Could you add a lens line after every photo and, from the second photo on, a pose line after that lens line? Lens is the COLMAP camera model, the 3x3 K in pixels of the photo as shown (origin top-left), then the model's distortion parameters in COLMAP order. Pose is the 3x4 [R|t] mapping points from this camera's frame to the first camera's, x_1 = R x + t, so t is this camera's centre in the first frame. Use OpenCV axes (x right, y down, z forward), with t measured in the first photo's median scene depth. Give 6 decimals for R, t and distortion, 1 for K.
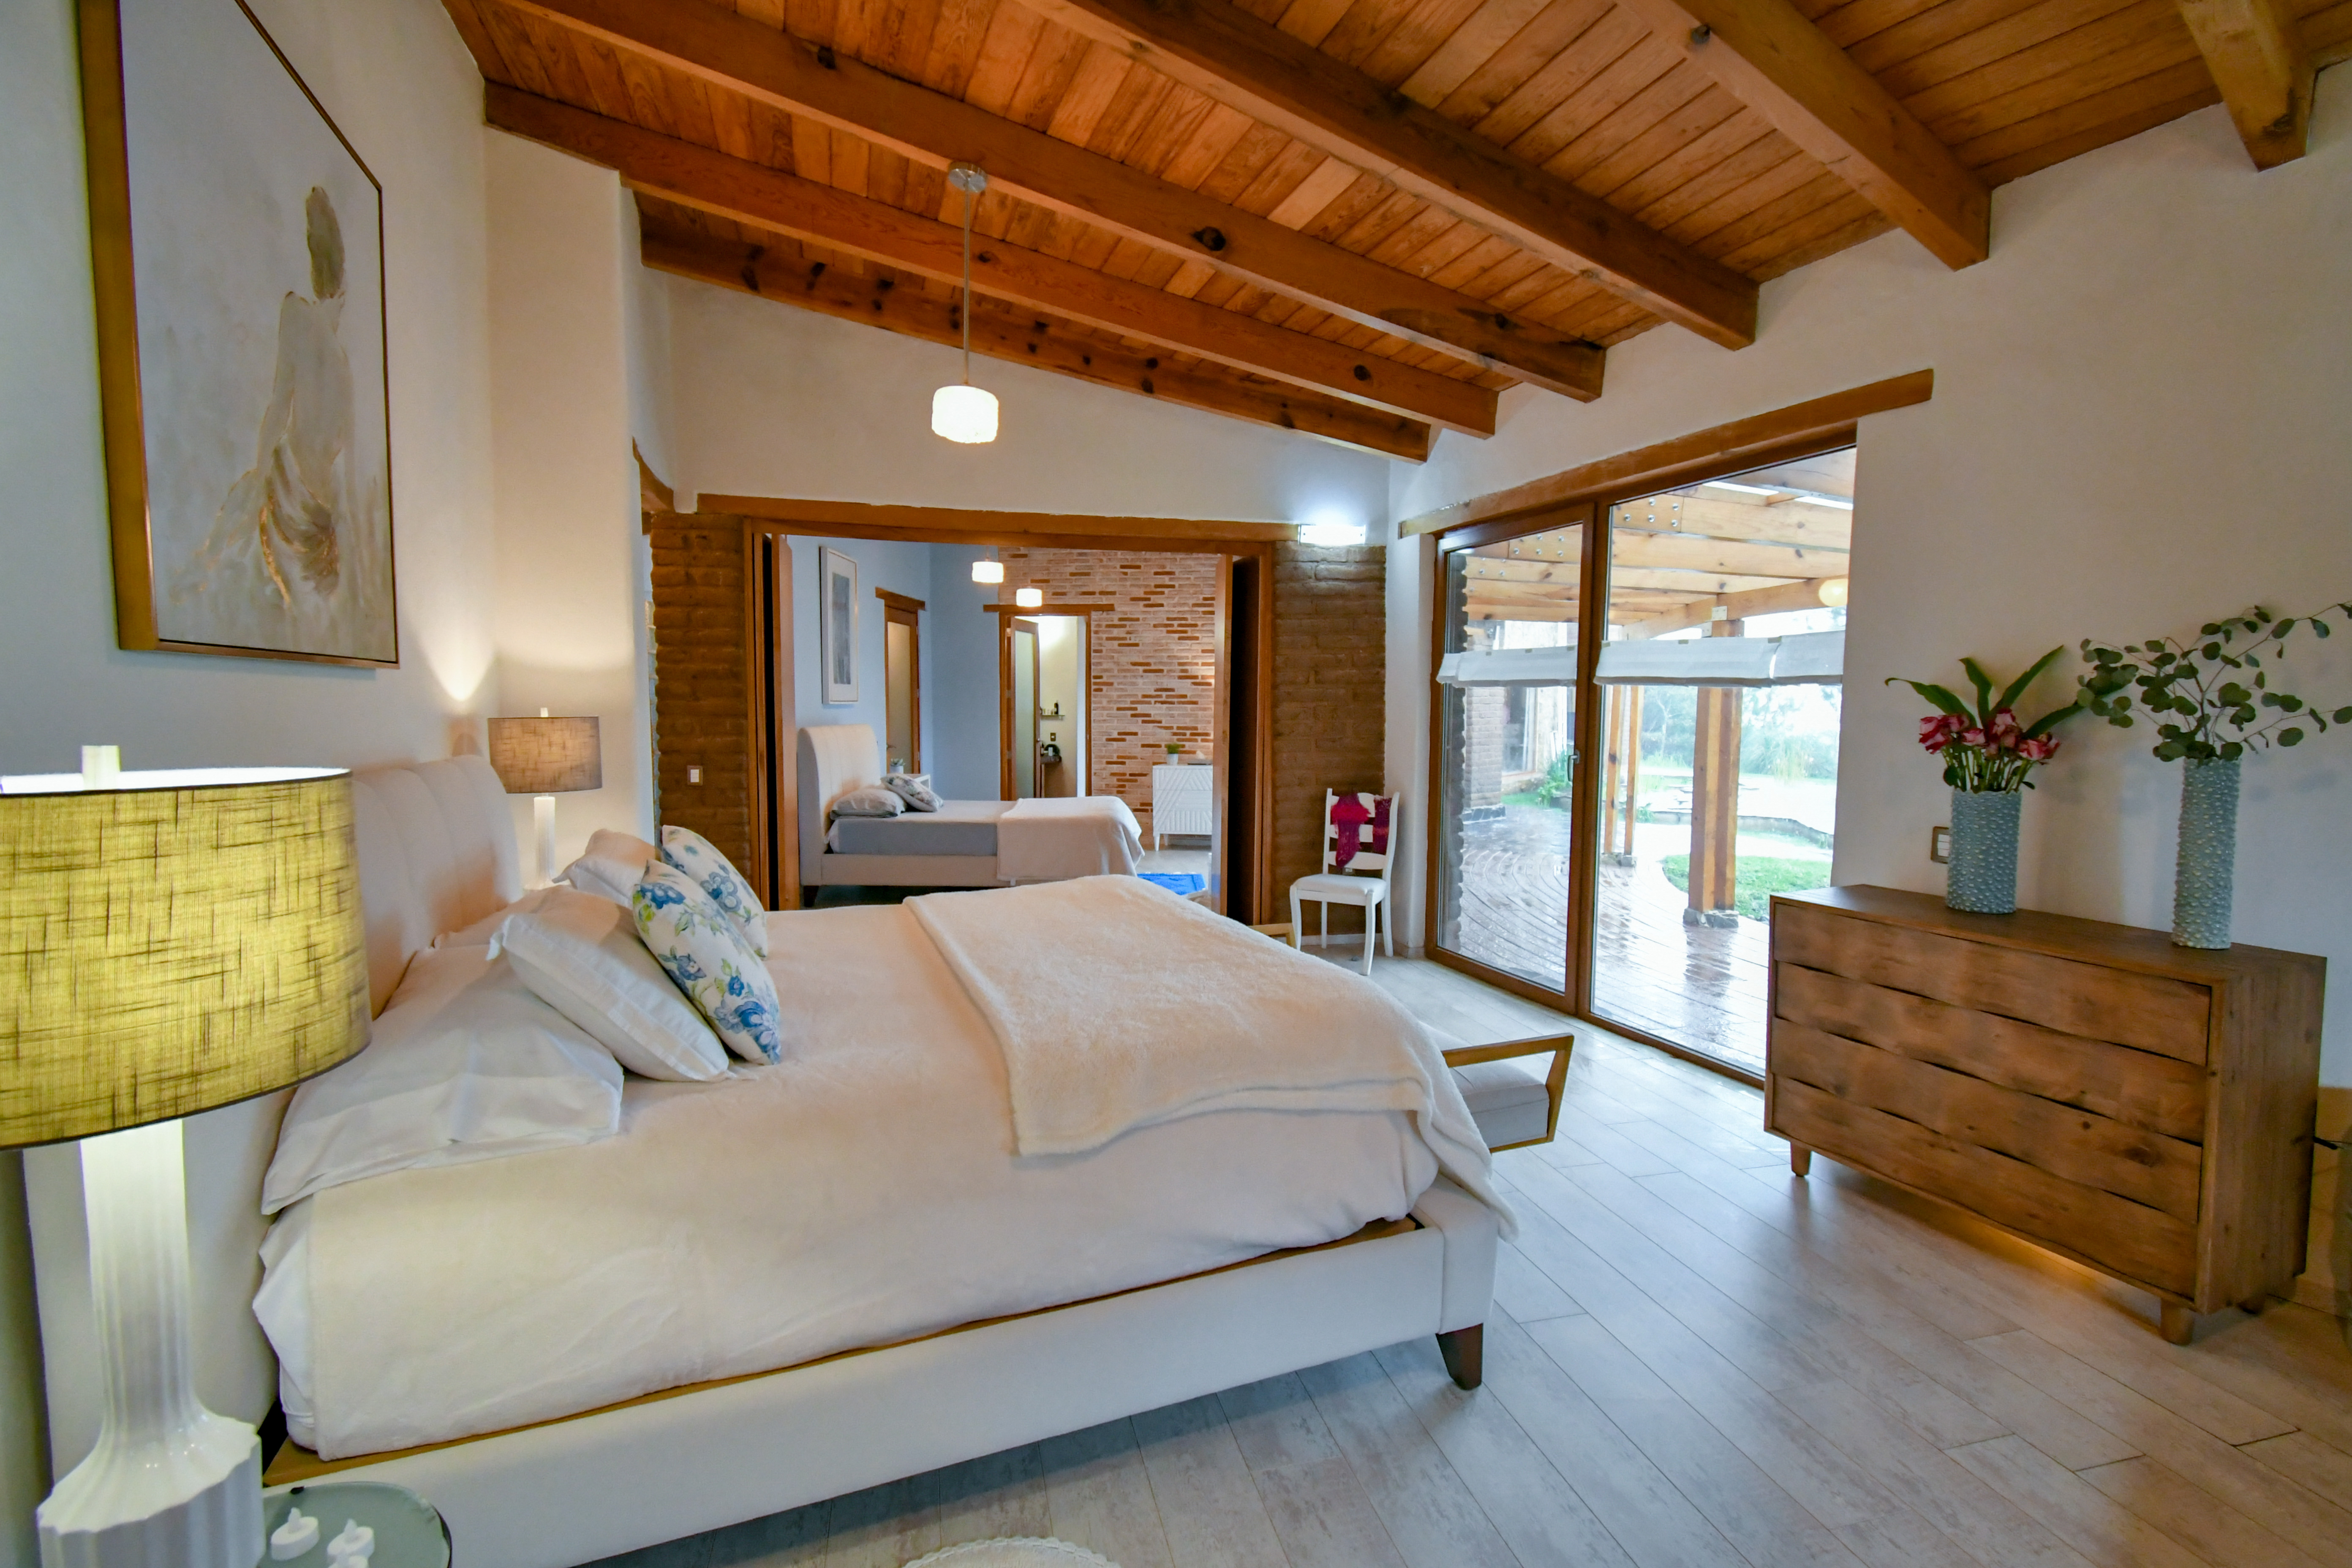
lens RADIAL K [[1039.2, 0, 1175.3], [0, 1039.2, 787.0], [0, 0, 1]] dist [0.003643, -0.000078]
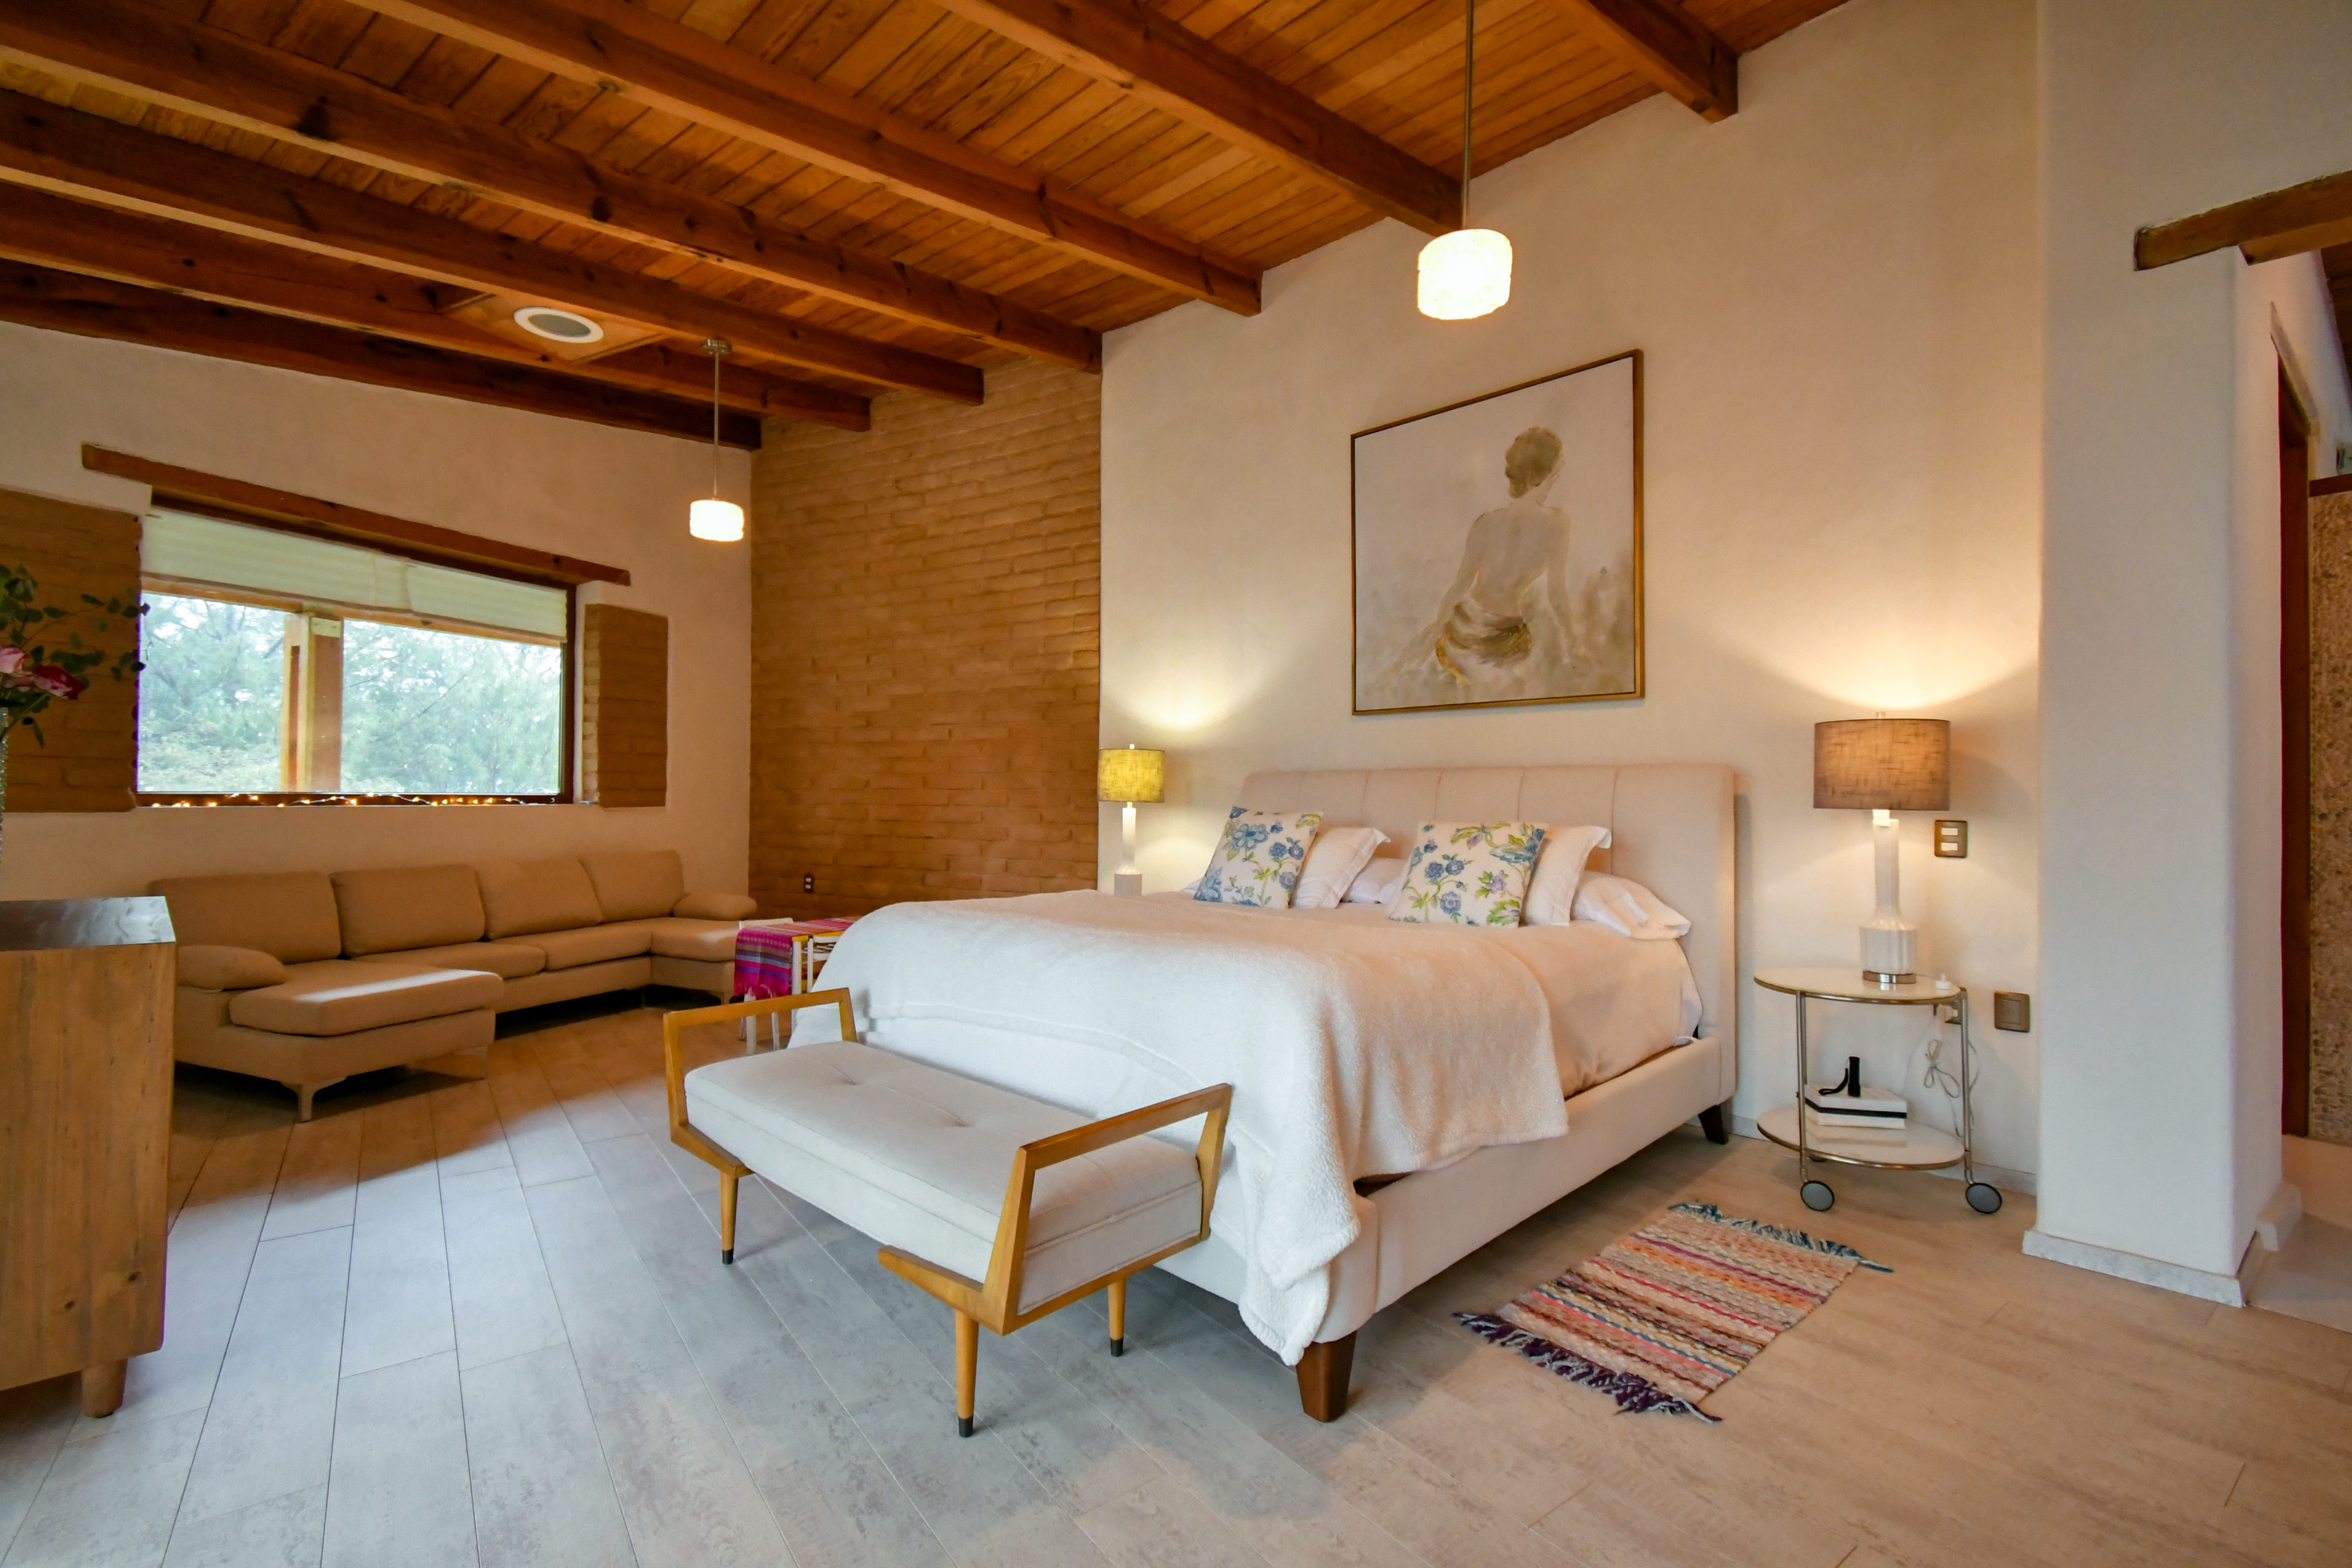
lens RADIAL K [[1039.2, 0, 1175.3], [0, 1039.2, 787.0], [0, 0, 1]] dist [0.003643, -0.000078]
pose [[-0.924025, -0.018247, -0.381895, 0.115436], [-0.045256, 0.997058, 0.061859, -0.020776], [0.379643, 0.074442, -0.922133, 0.762092]]
